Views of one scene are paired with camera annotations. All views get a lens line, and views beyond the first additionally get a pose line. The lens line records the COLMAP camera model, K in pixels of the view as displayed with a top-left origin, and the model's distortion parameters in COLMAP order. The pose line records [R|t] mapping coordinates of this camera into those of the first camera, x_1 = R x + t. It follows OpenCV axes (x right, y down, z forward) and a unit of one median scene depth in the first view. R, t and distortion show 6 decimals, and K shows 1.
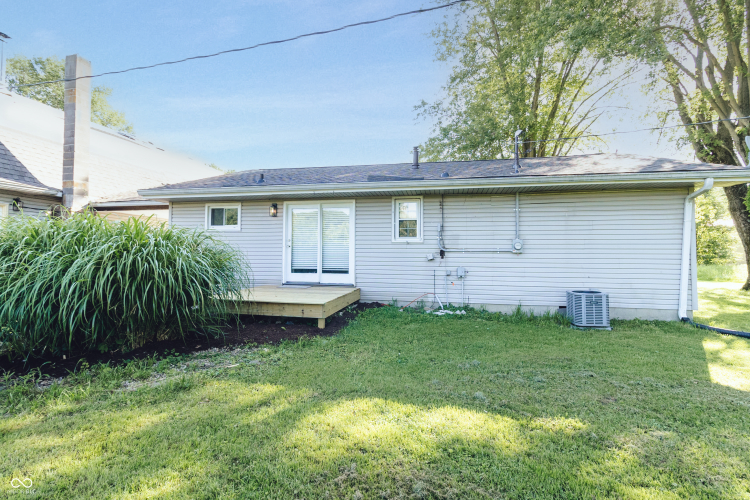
lens RADIAL K [[345.1, 0, 373.9], [0, 345.1, 249.4], [0, 0, 1]] dist [0.003398, -0.001000]
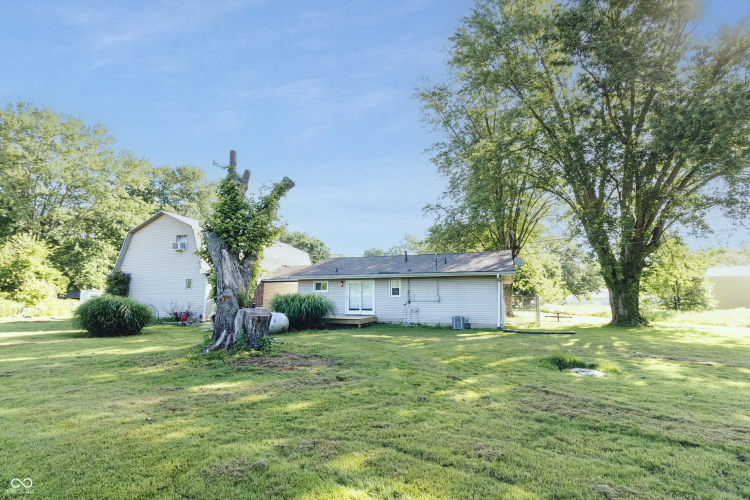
lens RADIAL K [[345.1, 0, 375.2], [0, 345.1, 250.9], [0, 0, 1]] dist [0.003398, -0.001000]
pose [[0.990668, -0.021787, -0.134546, 0.287471], [0.003588, 0.990969, -0.134046, -0.018806], [0.136252, 0.132312, 0.981799, -1.449323]]
